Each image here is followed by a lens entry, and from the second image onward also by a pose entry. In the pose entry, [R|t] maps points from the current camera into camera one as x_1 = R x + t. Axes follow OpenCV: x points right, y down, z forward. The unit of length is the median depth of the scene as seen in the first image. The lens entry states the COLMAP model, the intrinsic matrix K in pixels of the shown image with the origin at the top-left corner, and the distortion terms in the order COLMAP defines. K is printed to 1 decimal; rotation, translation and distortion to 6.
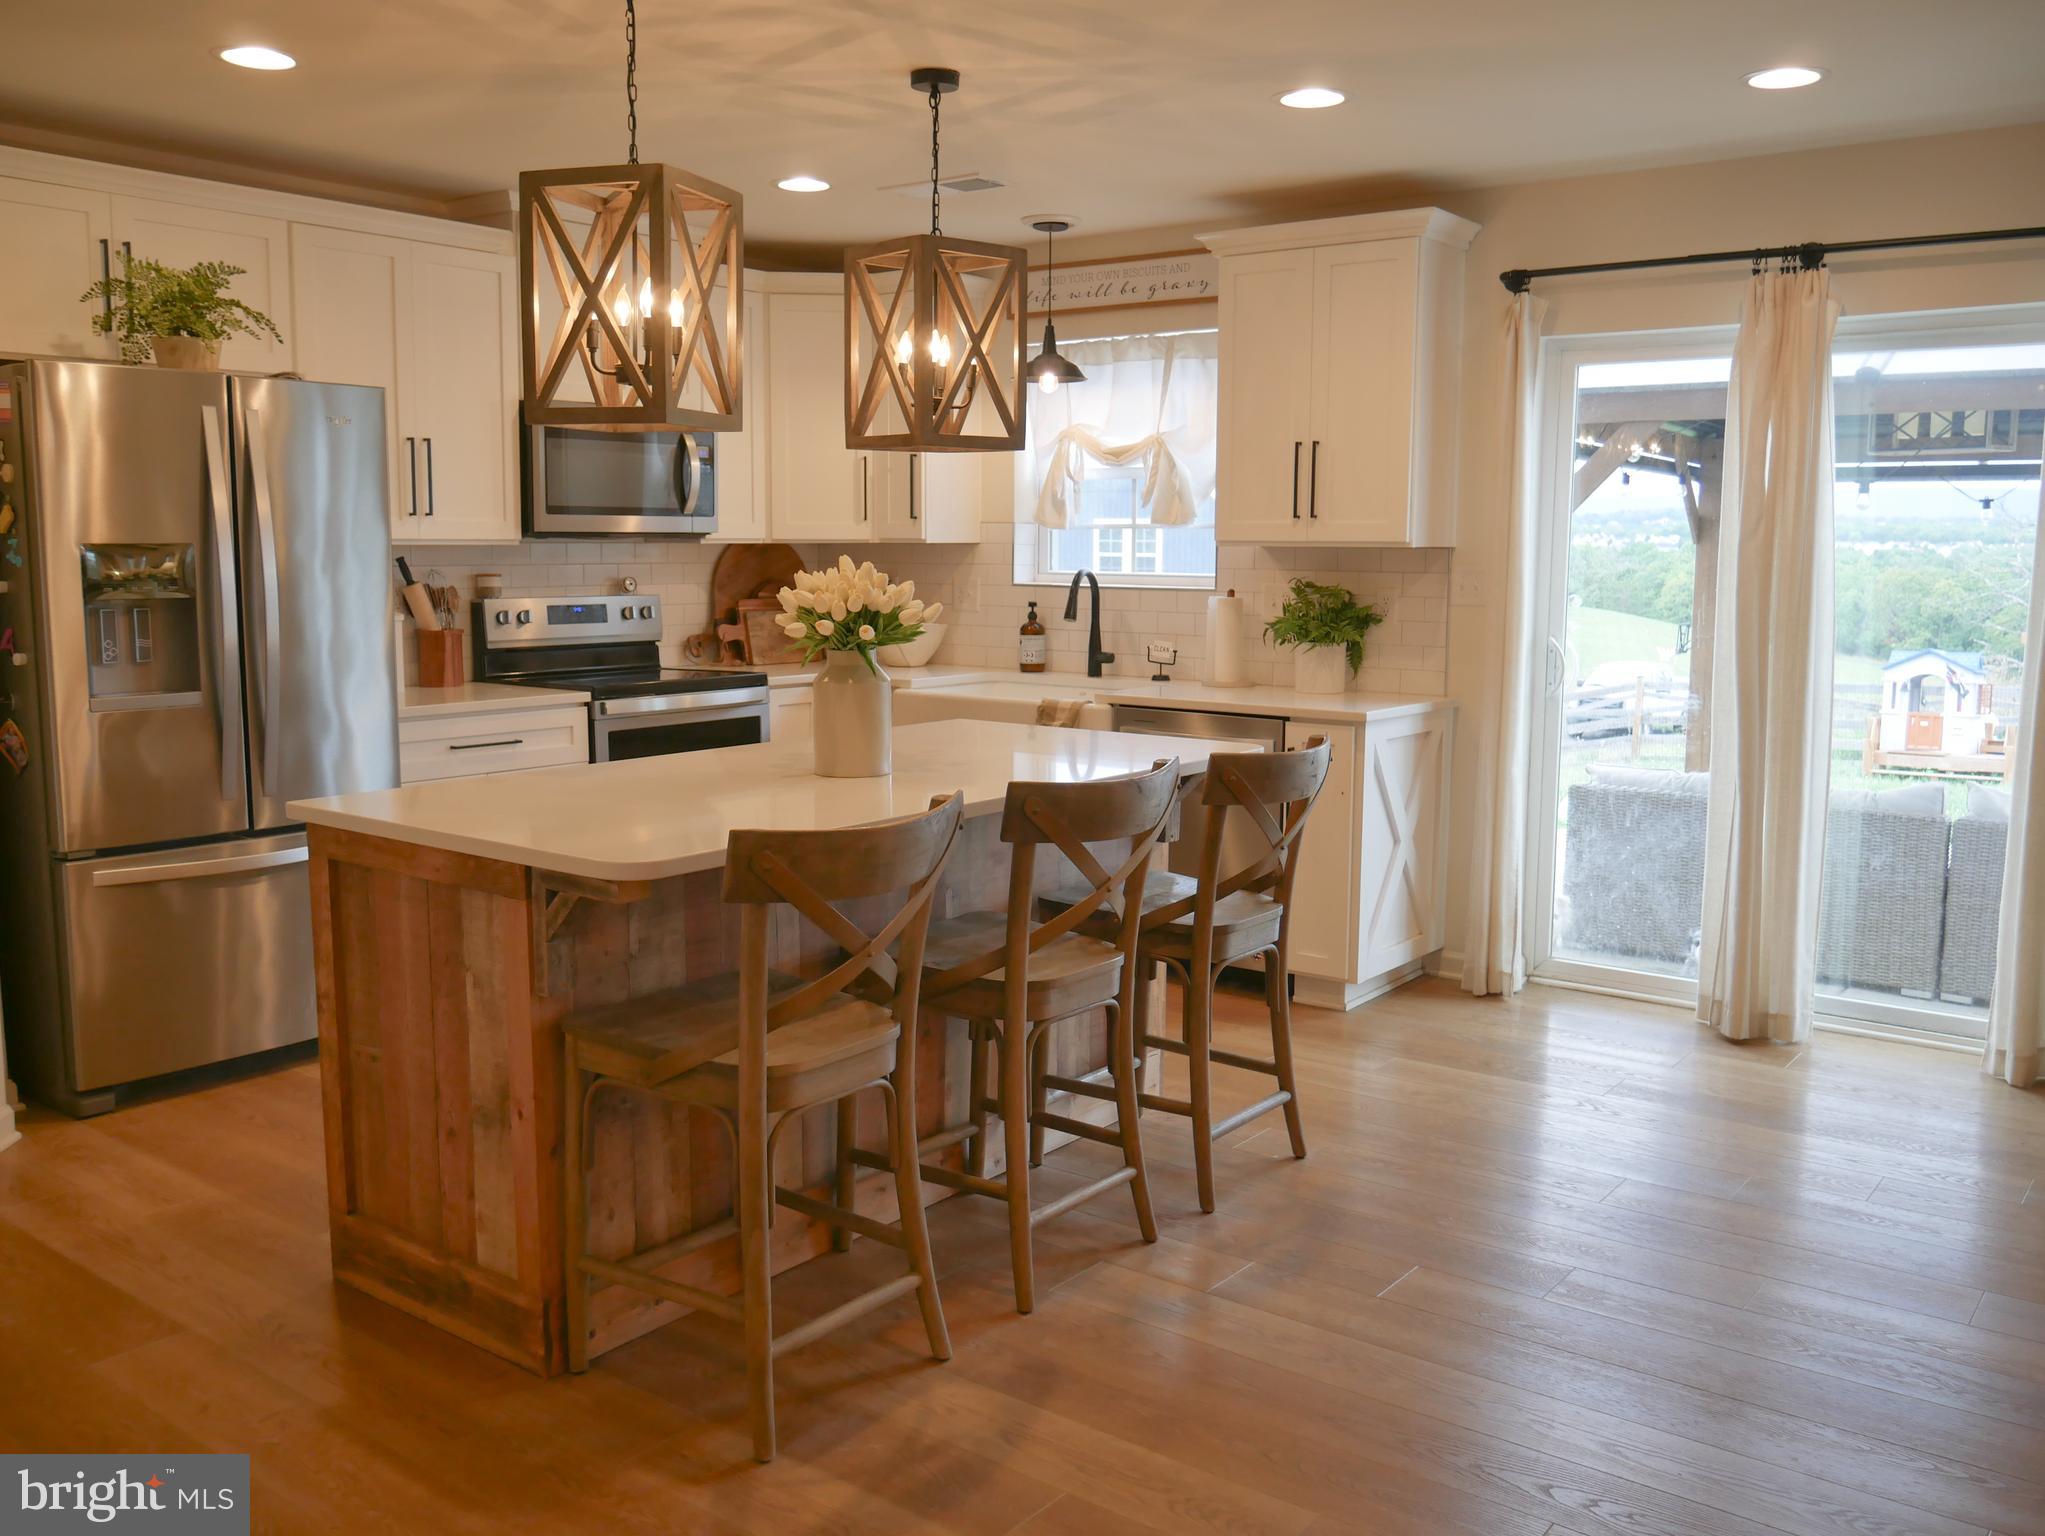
lens RADIAL K [[1705.6, 0, 1022.5], [0, 1705.6, 768.0], [0, 0, 1]] dist [-0.031221, 0.006460]
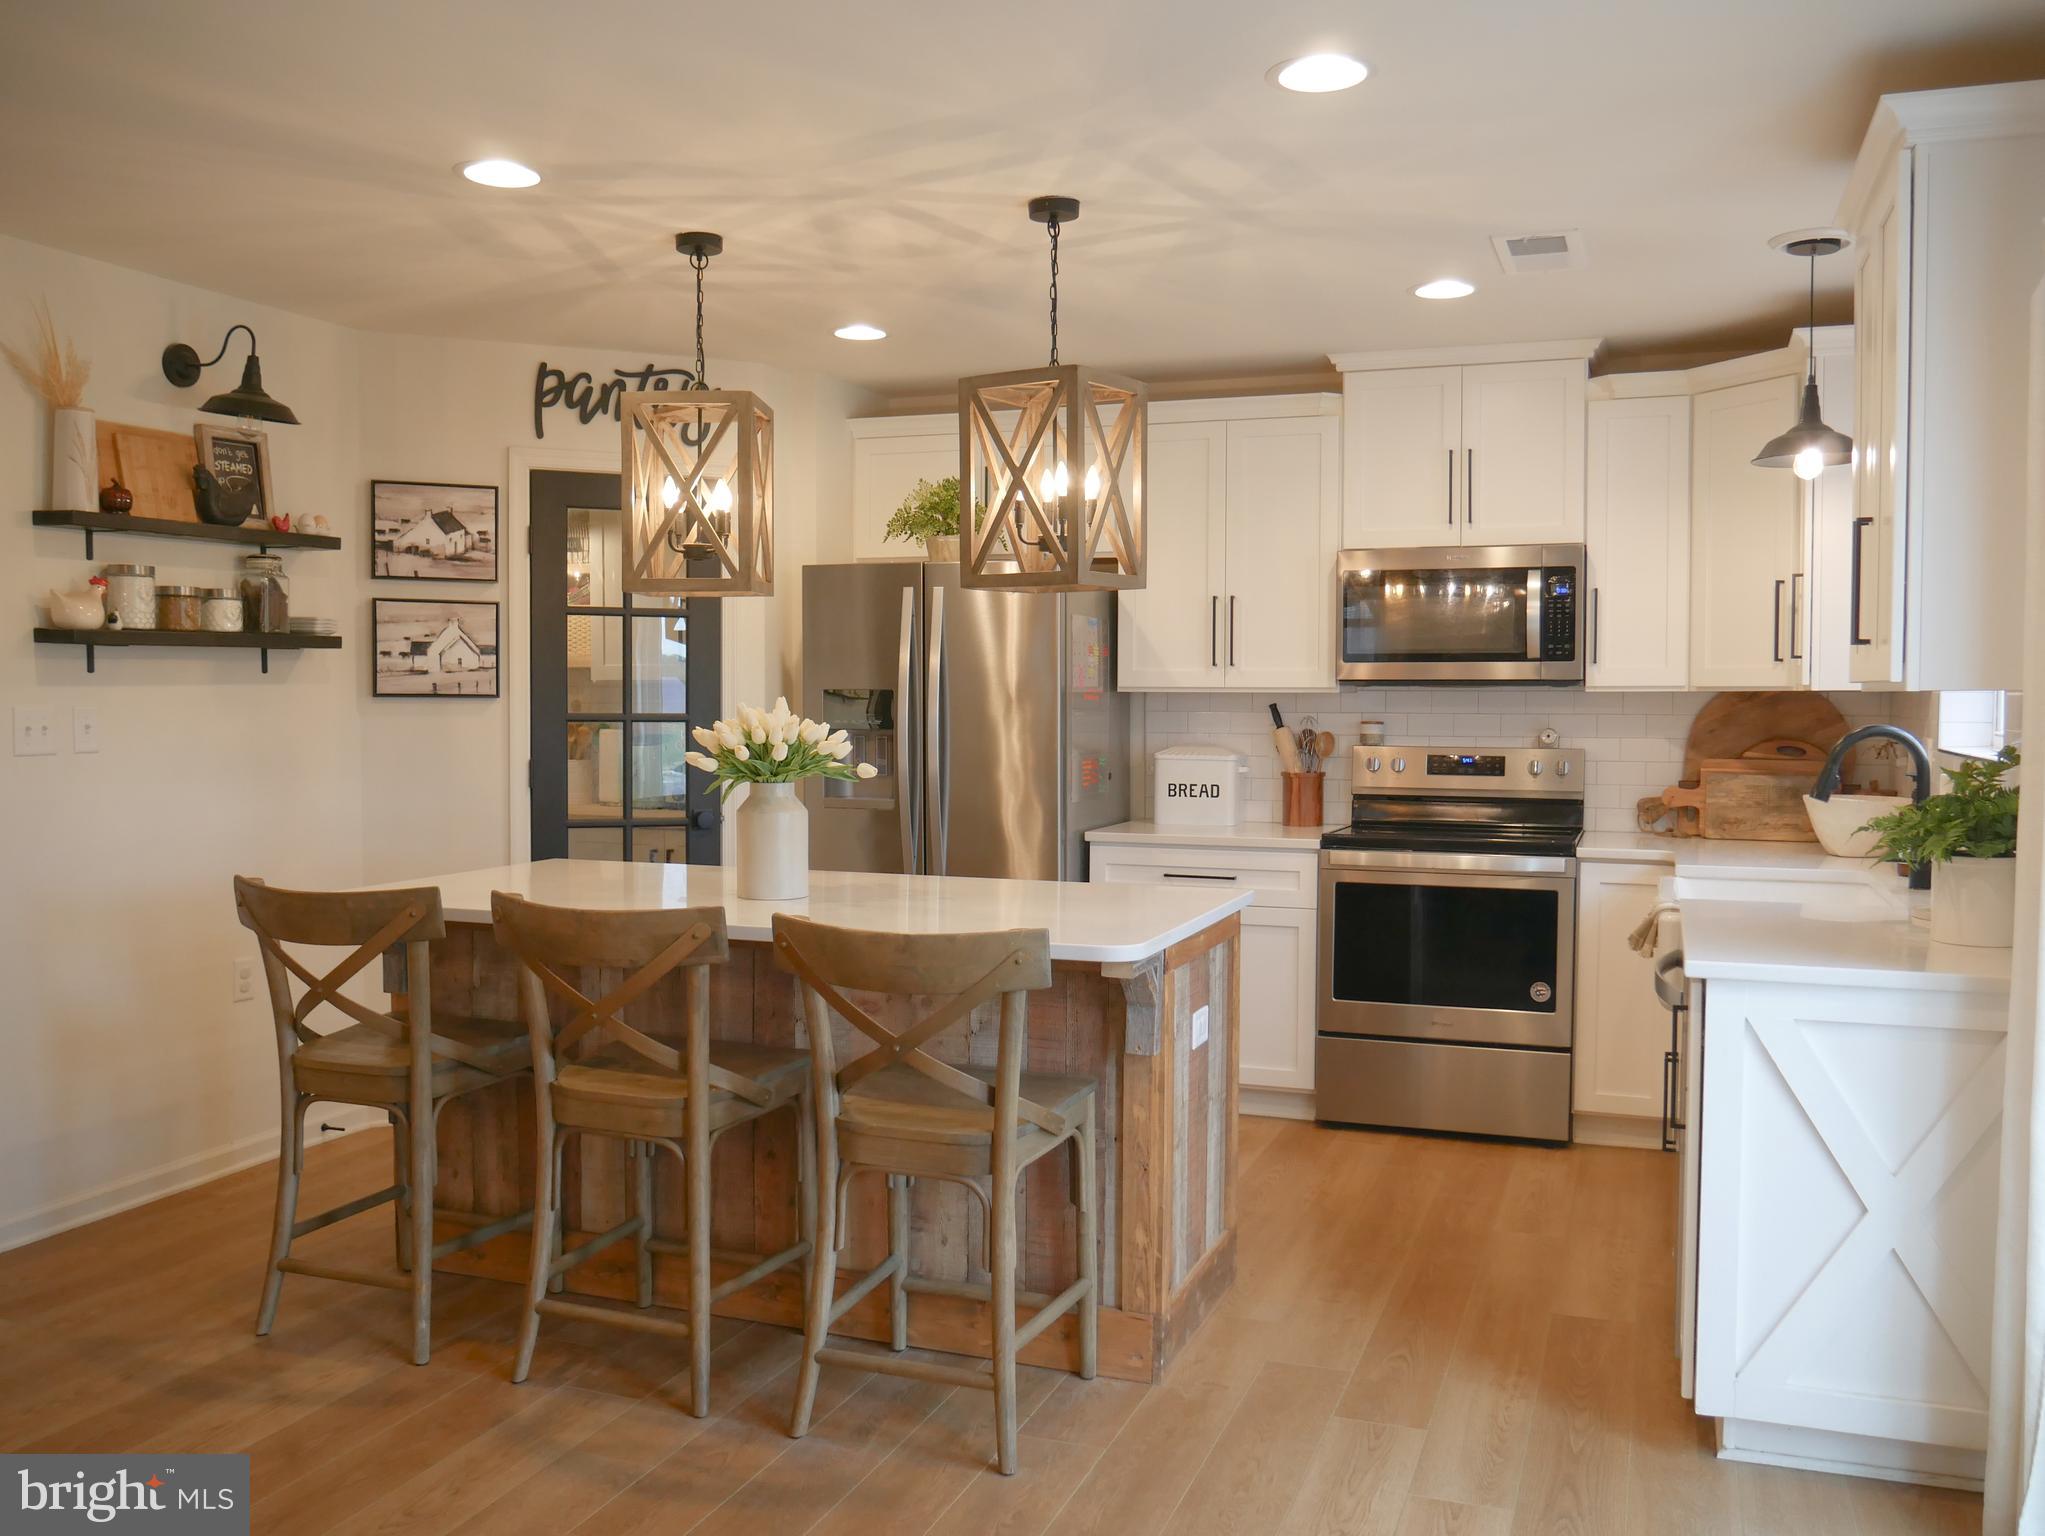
lens RADIAL K [[1705.6, 0, 1022.5], [0, 1705.6, 768.0], [0, 0, 1]] dist [-0.031221, 0.006460]
pose [[0.291765, 0.047892, -0.955290, 0.835569], [-0.121391, 0.992524, 0.012684, -0.100481], [0.948756, 0.112263, 0.295397, 0.683070]]
